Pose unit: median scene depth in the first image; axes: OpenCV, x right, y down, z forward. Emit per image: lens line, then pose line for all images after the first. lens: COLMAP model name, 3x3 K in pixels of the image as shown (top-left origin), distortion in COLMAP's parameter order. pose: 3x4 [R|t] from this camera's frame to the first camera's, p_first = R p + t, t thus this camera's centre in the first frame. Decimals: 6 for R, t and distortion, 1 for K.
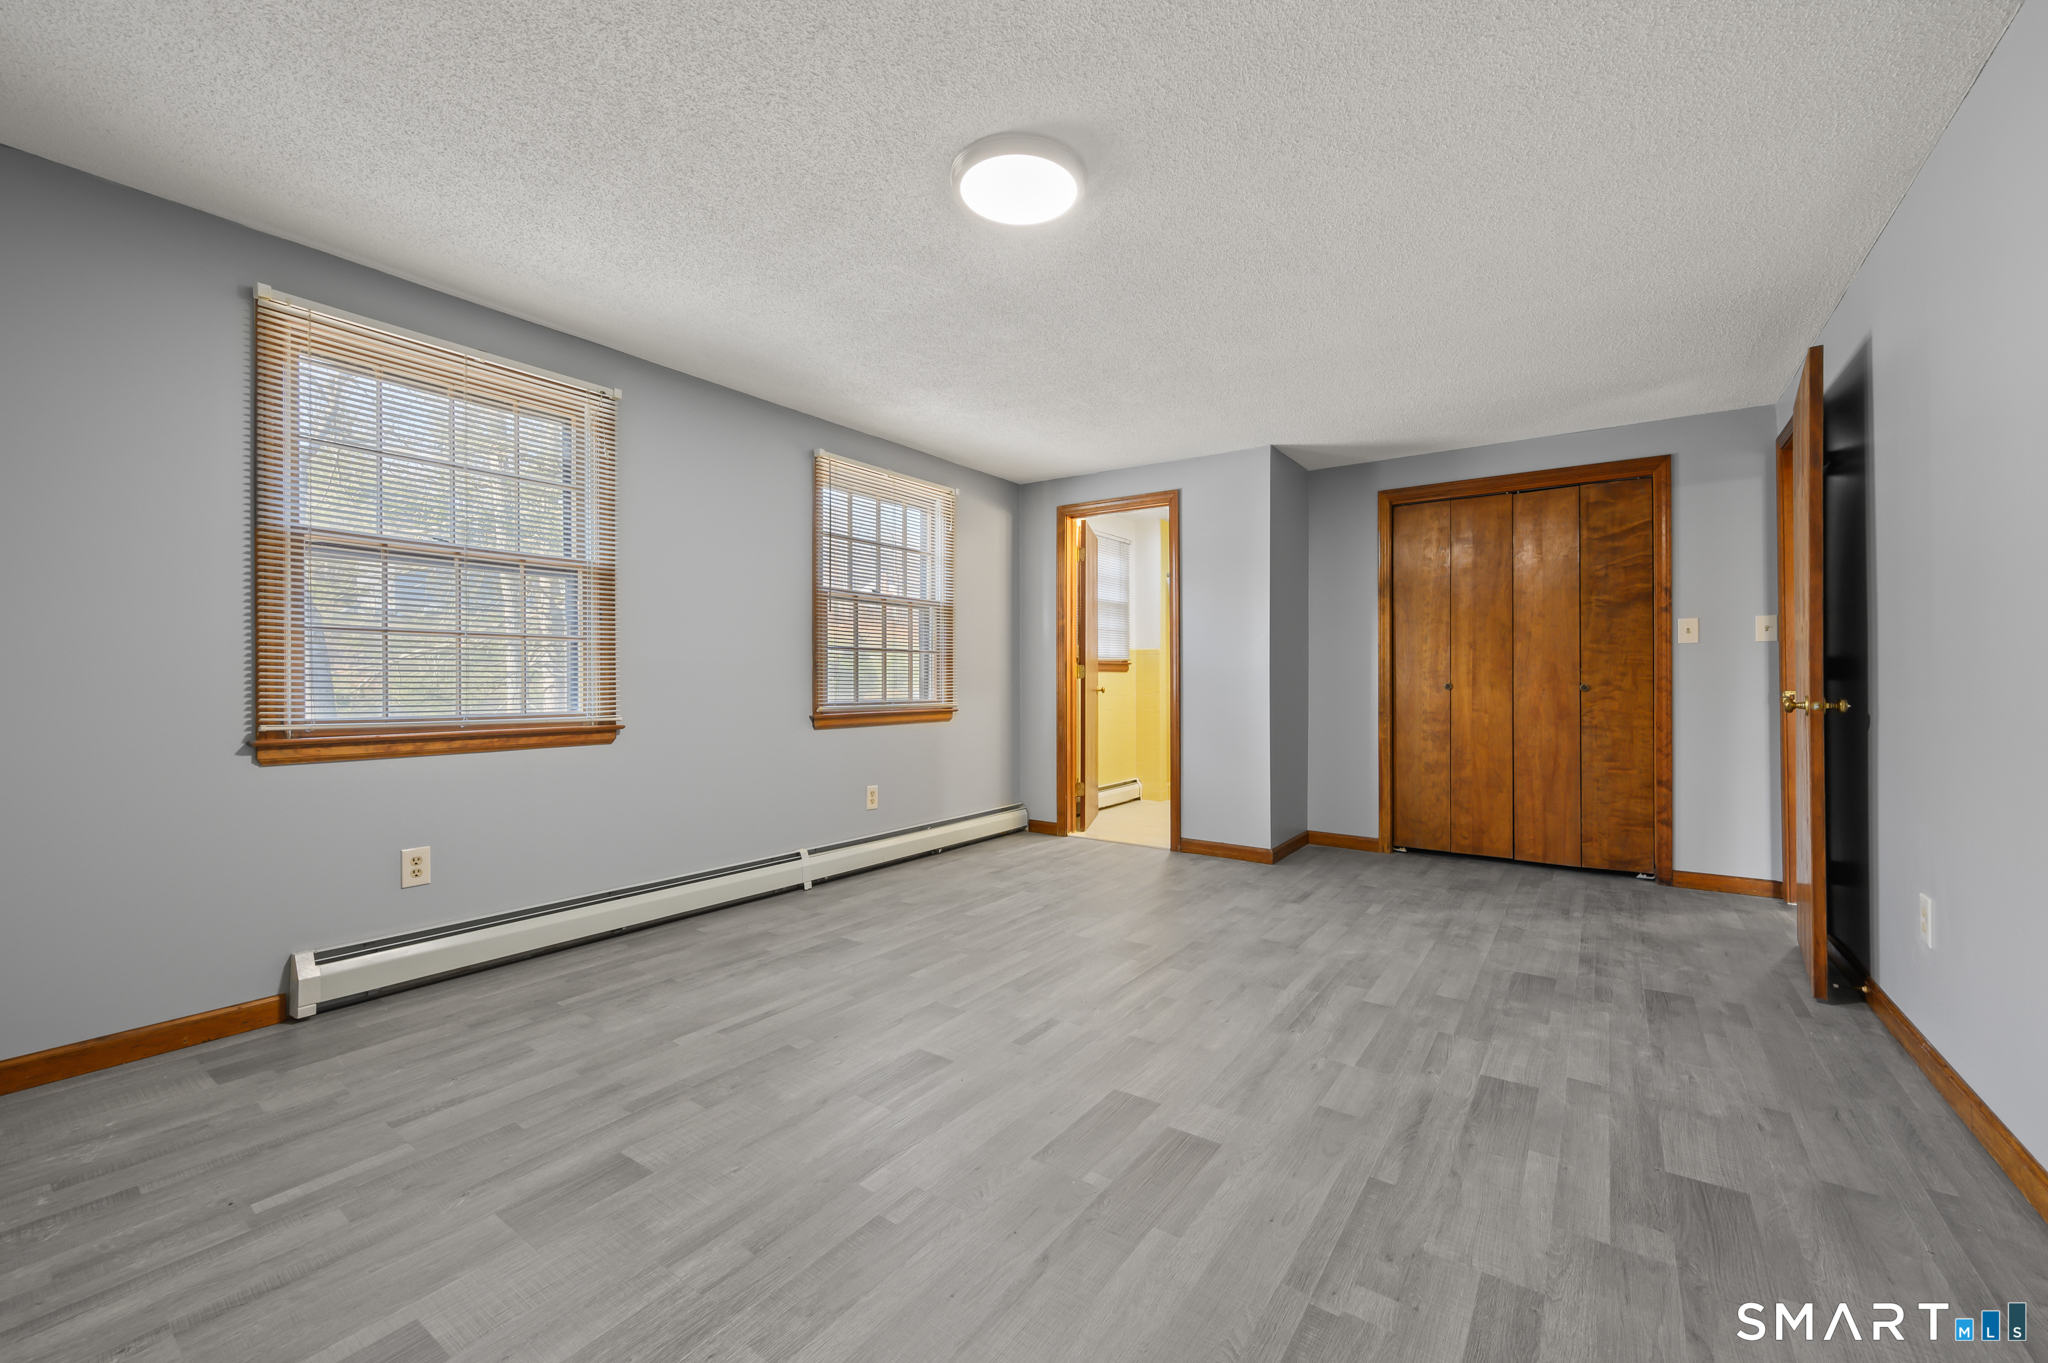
lens RADIAL K [[809.3, 0, 1026.8], [0, 809.3, 683.9], [0, 0, 1]] dist [-0.000795, 0.000057]
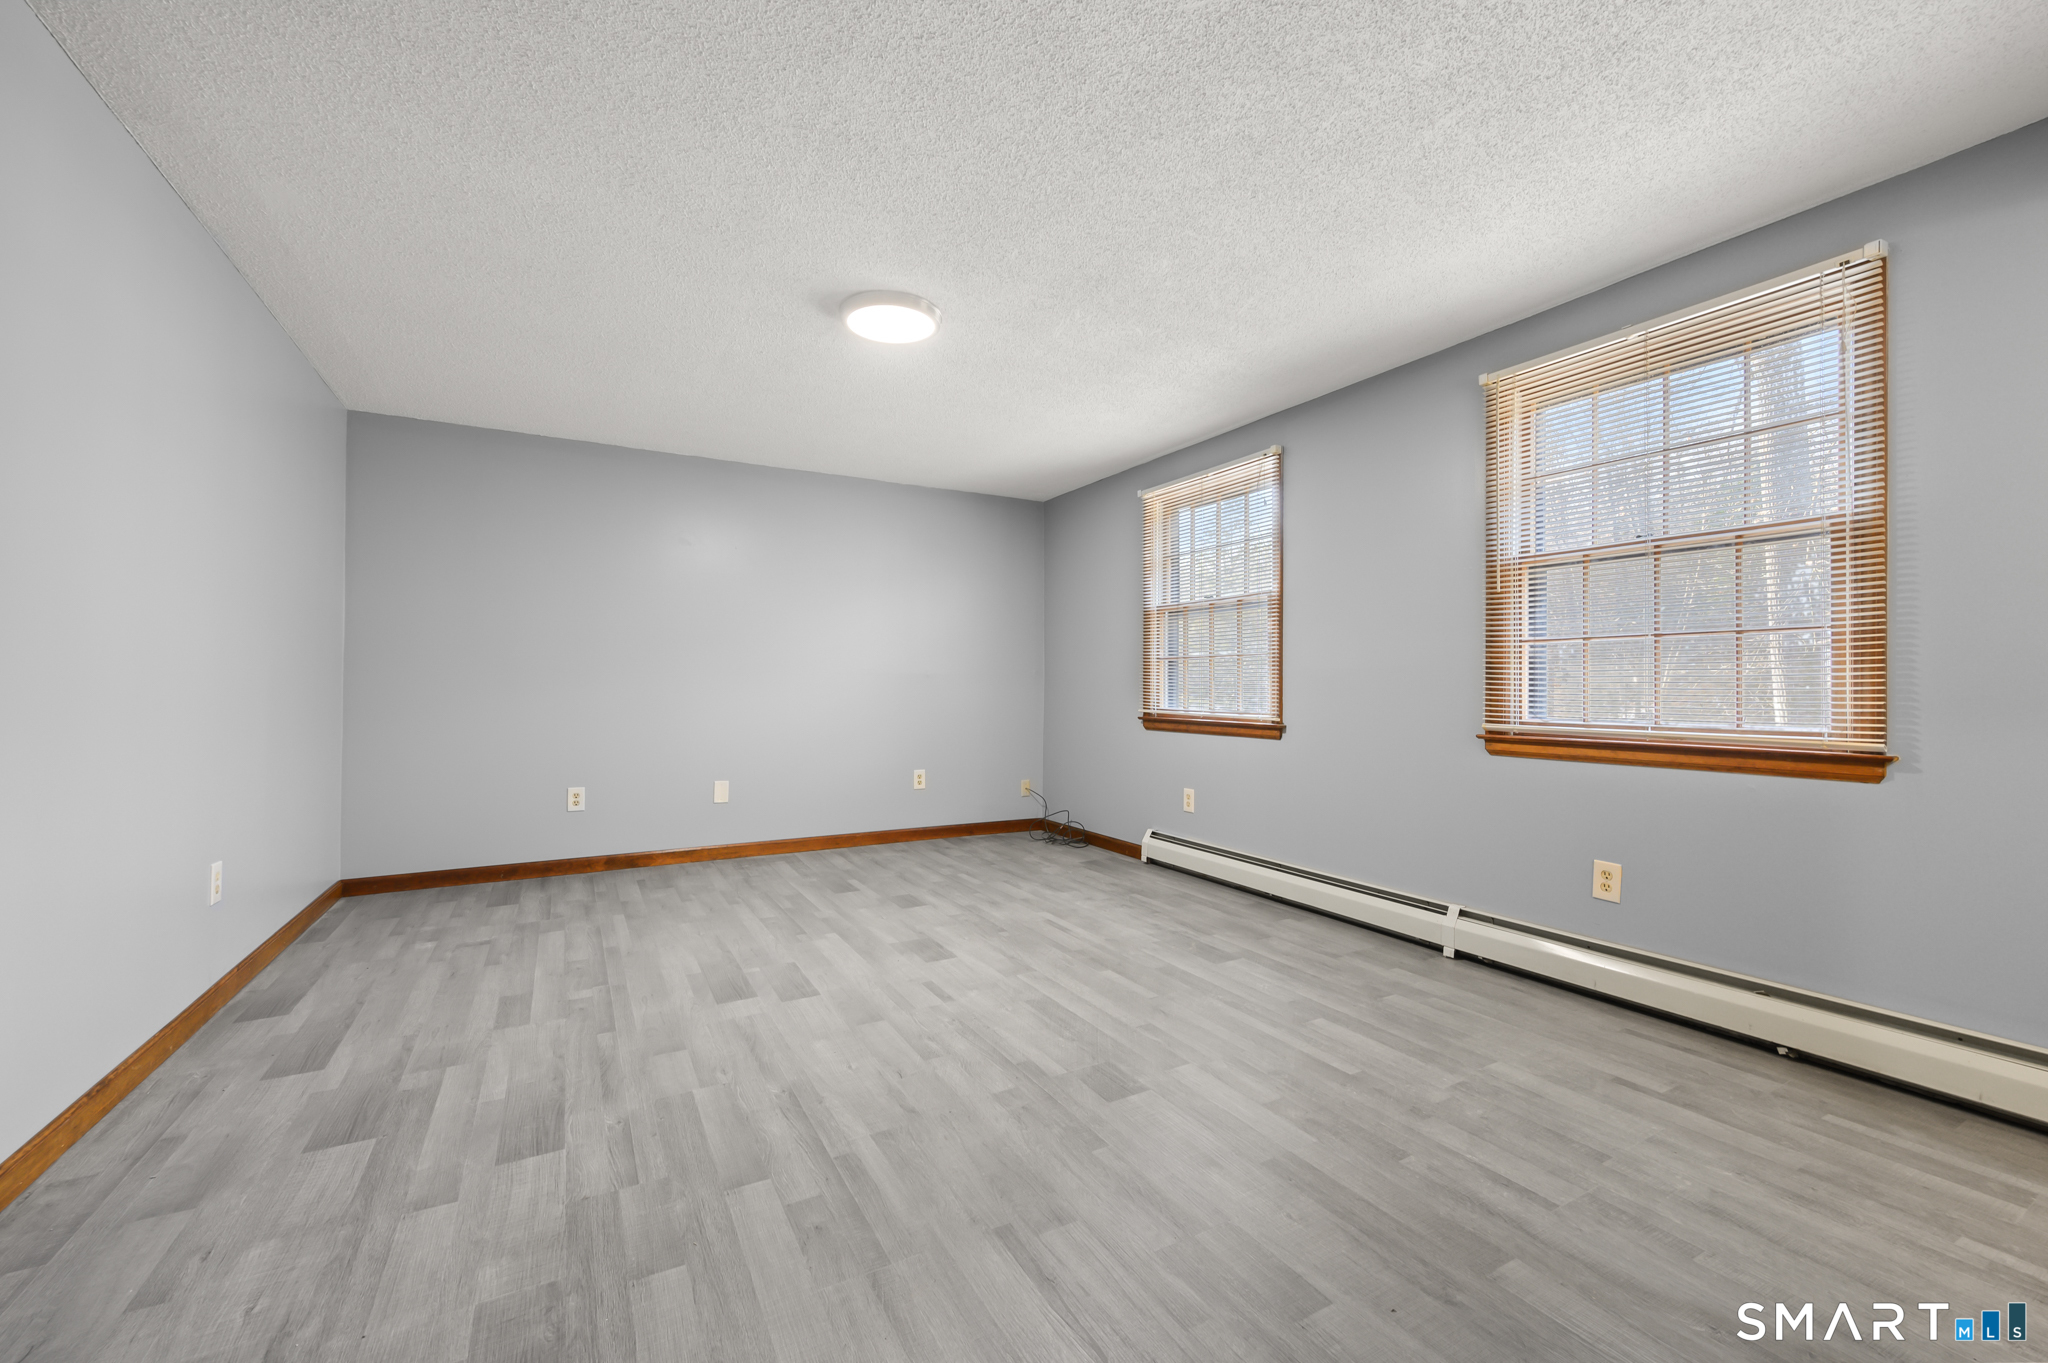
lens RADIAL K [[809.3, 0, 1026.8], [0, 809.3, 683.9], [0, 0, 1]] dist [-0.000795, 0.000057]
pose [[-0.416451, -0.005374, -0.909142, 0.689404], [-0.008265, 0.999964, -0.002125, -0.003222], [0.909121, 0.006629, -0.416480, 1.089675]]
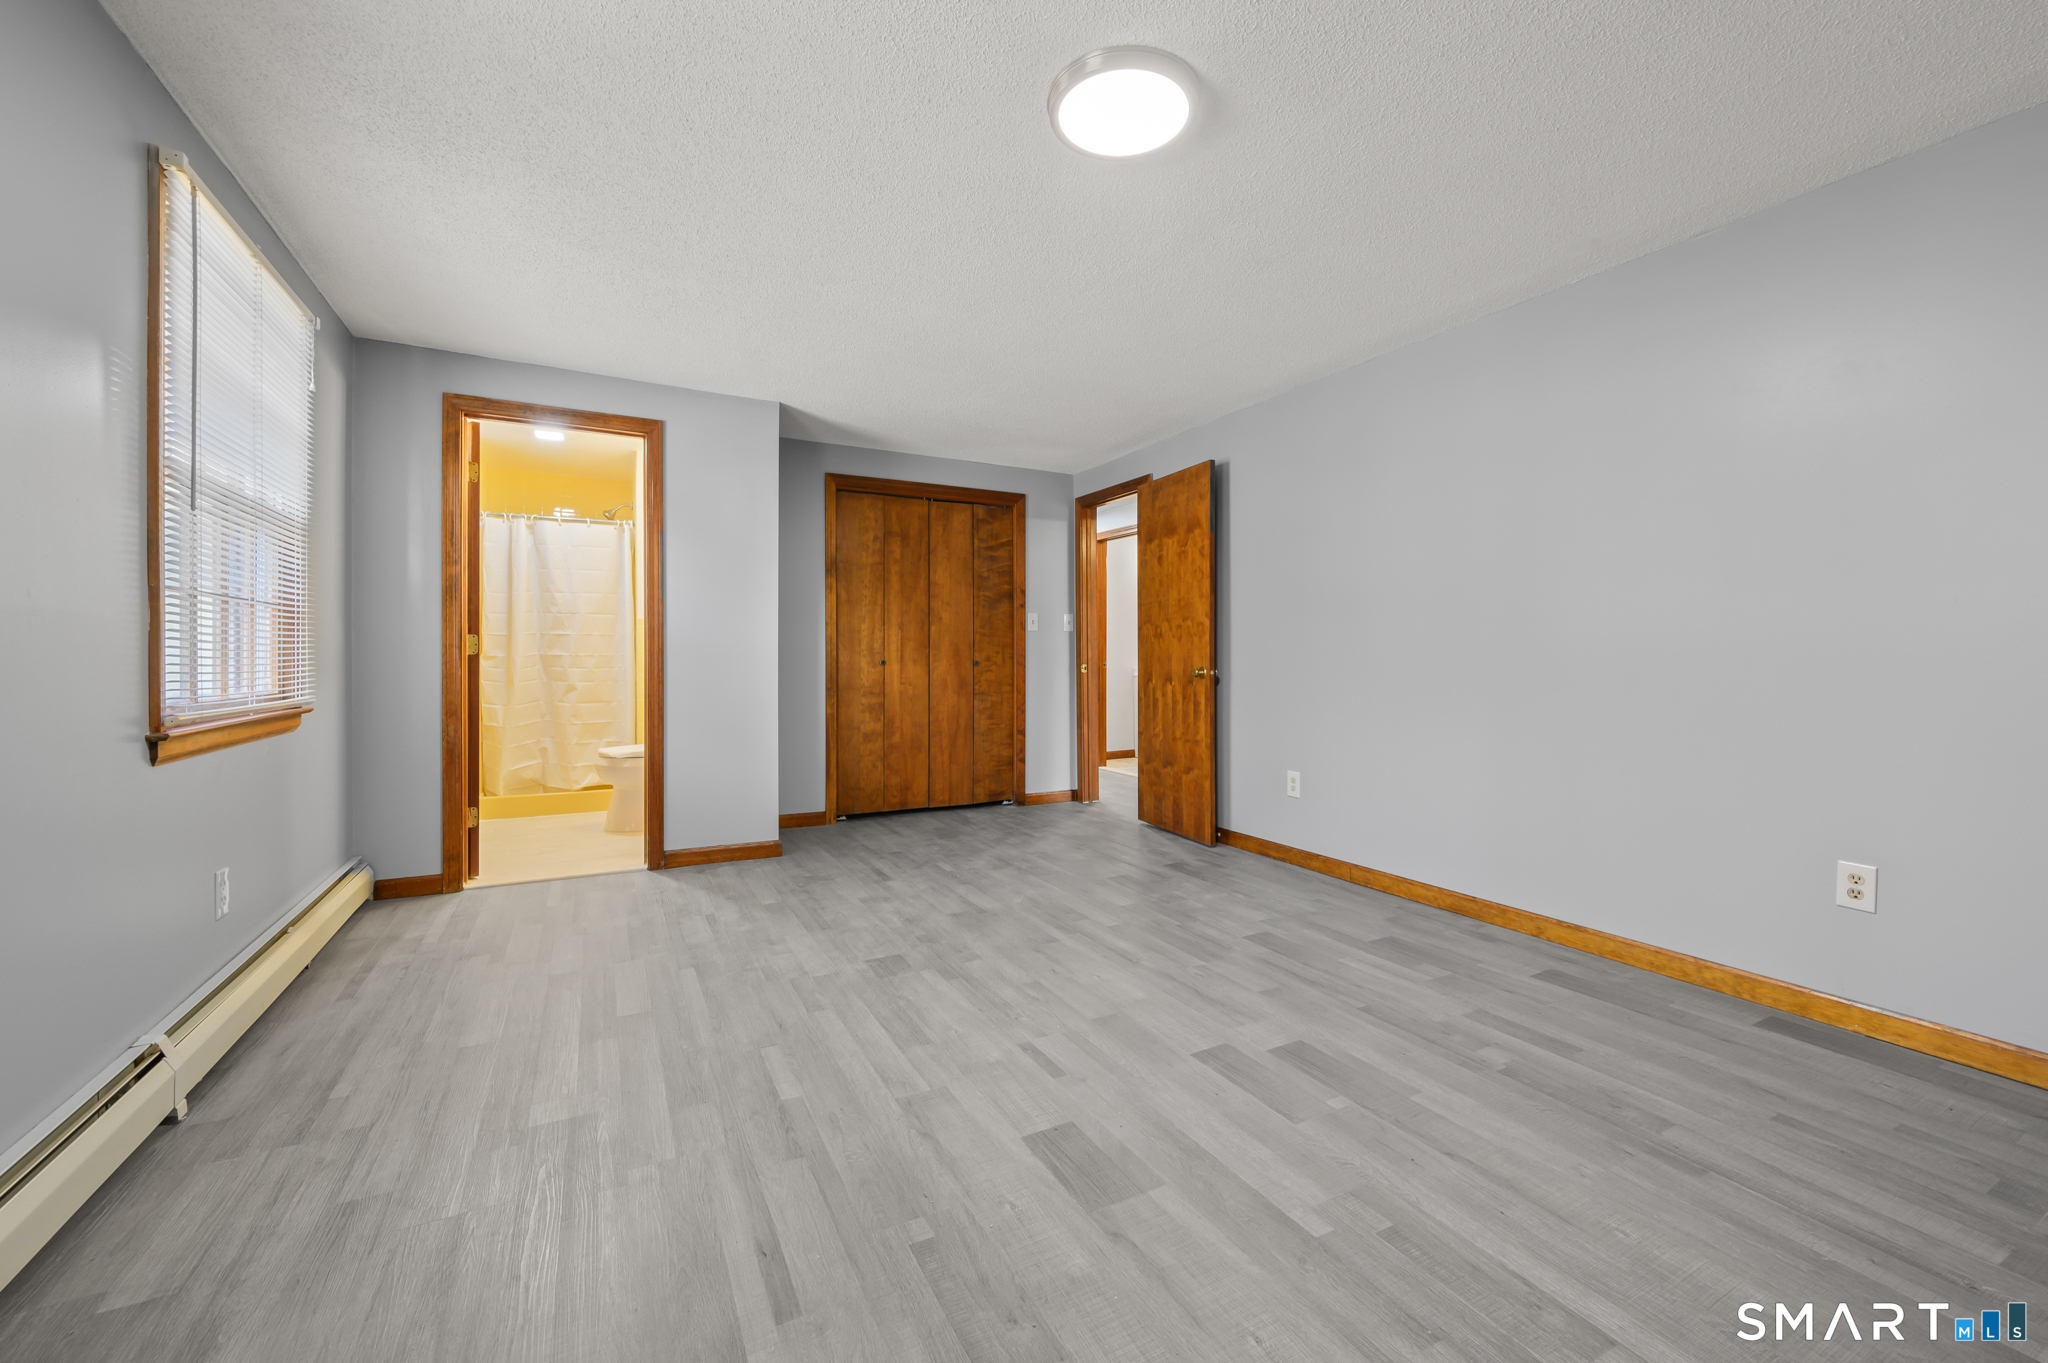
lens RADIAL K [[828.7, 0, 1031.4], [0, 828.7, 659.1], [0, 0, 1]] dist [0.000042, 0.000118]
pose [[0.441710, -0.001792, 0.897156, -0.544386], [0.003411, 0.999994, 0.000319, -0.001840], [-0.897151, 0.002919, 0.441714, 0.419905]]
